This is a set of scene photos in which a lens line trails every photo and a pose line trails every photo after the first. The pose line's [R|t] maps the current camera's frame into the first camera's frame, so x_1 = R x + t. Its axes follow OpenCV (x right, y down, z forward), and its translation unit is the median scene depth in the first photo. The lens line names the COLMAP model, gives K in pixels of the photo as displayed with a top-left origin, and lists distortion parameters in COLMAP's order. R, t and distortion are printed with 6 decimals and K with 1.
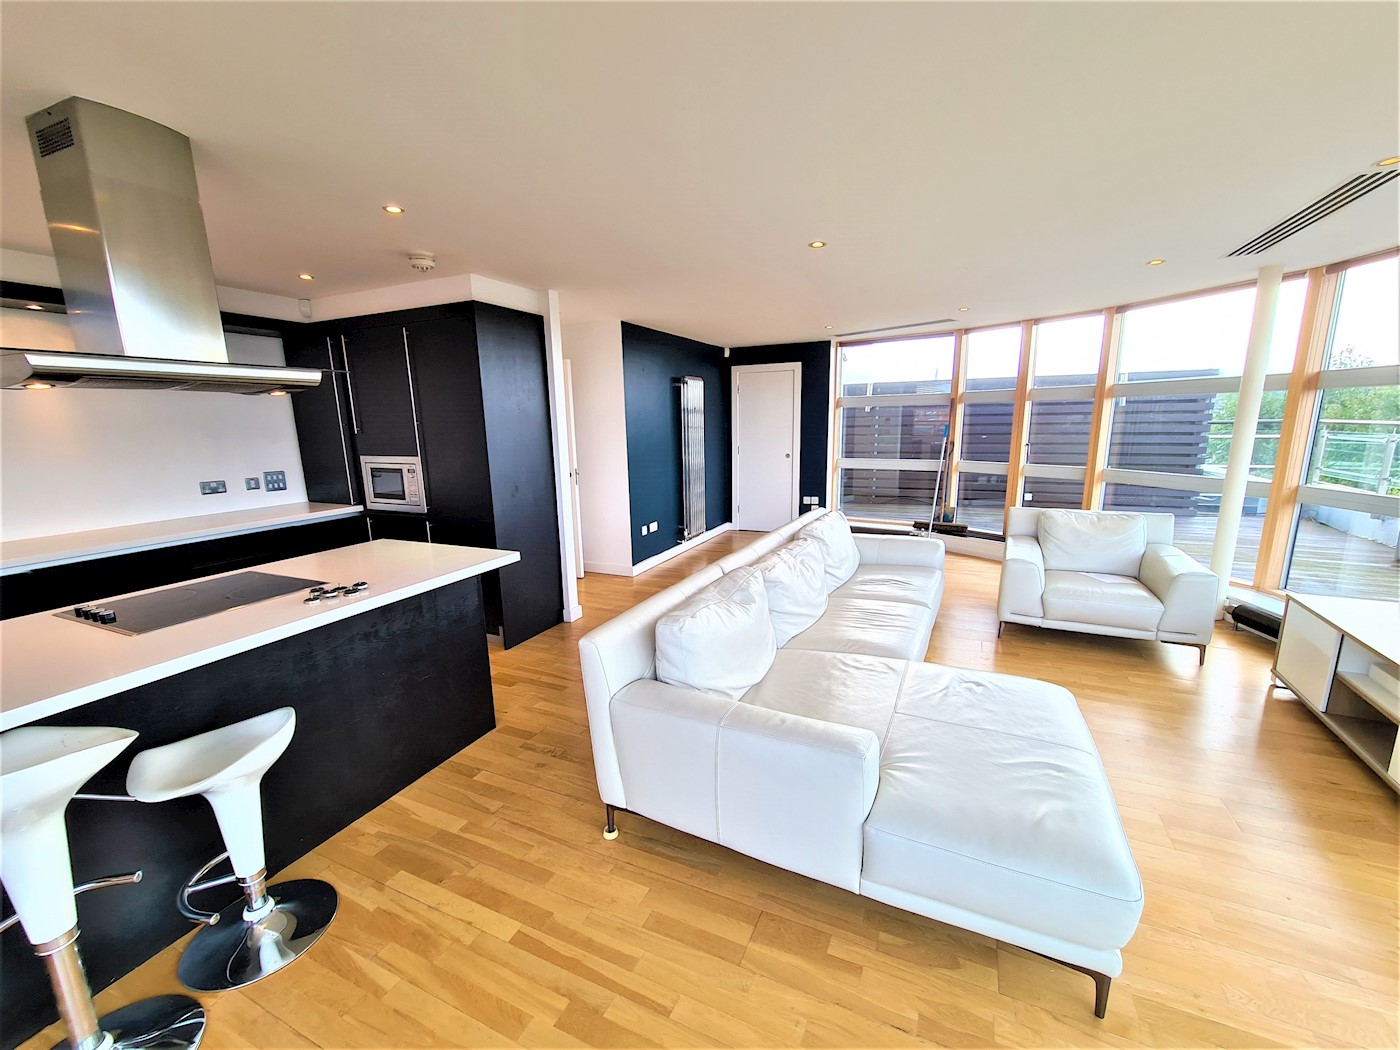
lens RADIAL K [[569.9, 0, 704.1], [0, 569.9, 526.6], [0, 0, 1]] dist [0.000447, -0.000076]
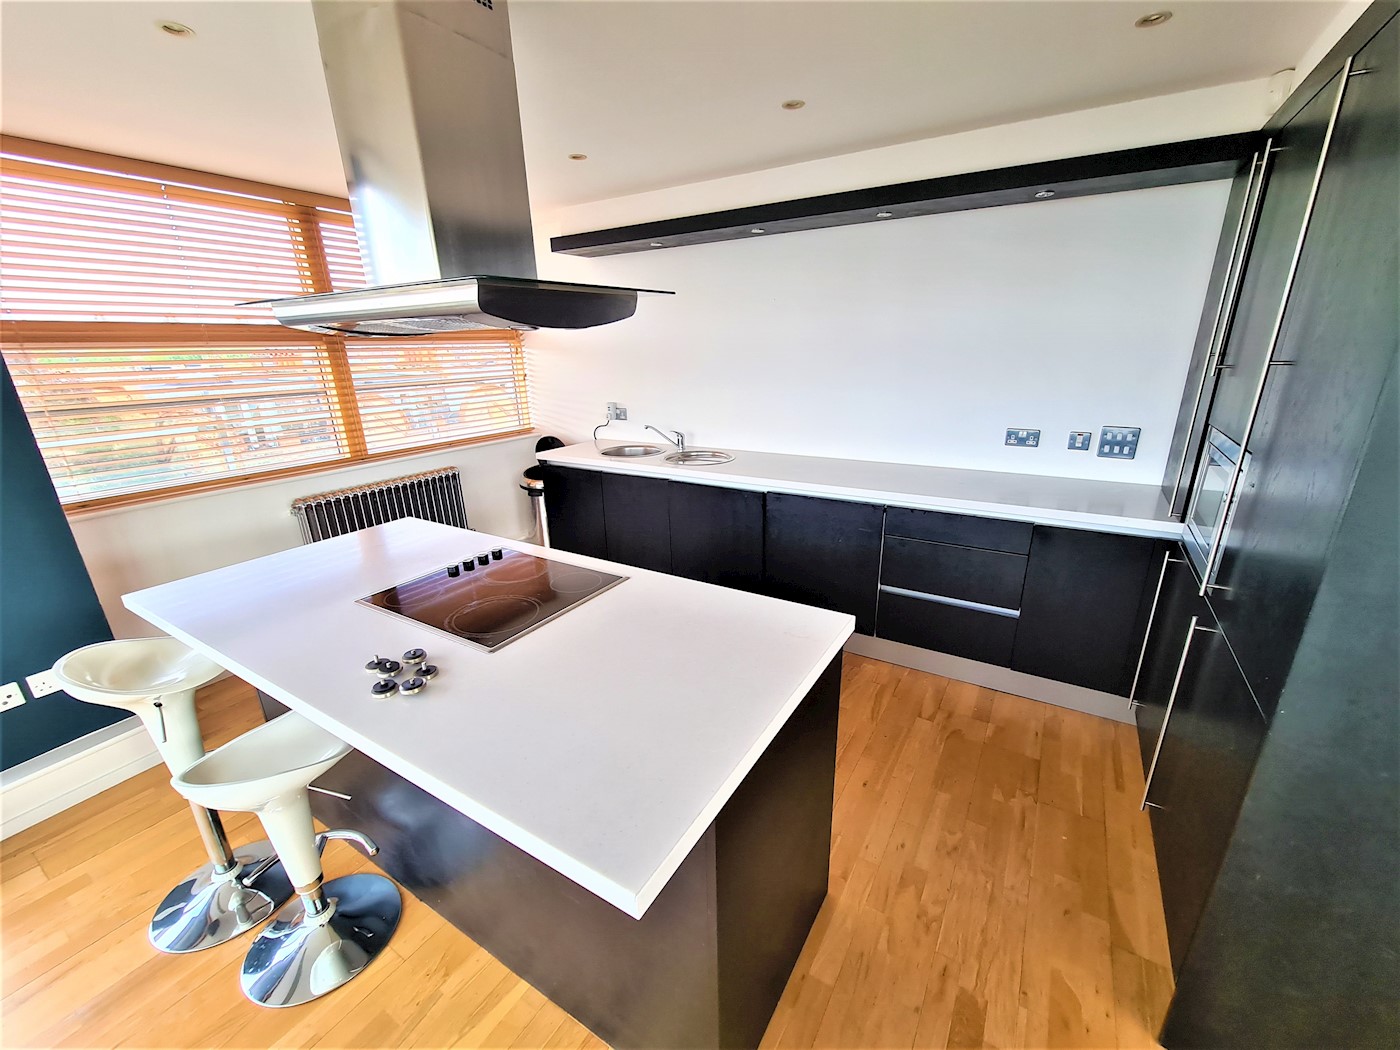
lens RADIAL K [[569.9, 0, 702.6], [0, 569.9, 530.7], [0, 0, 1]] dist [0.000447, -0.000076]
pose [[-0.117047, 0.325072, -0.938418, -0.064855], [-0.174760, 0.923426, 0.341677, -0.130380], [0.977629, 0.203990, -0.051275, 0.616551]]
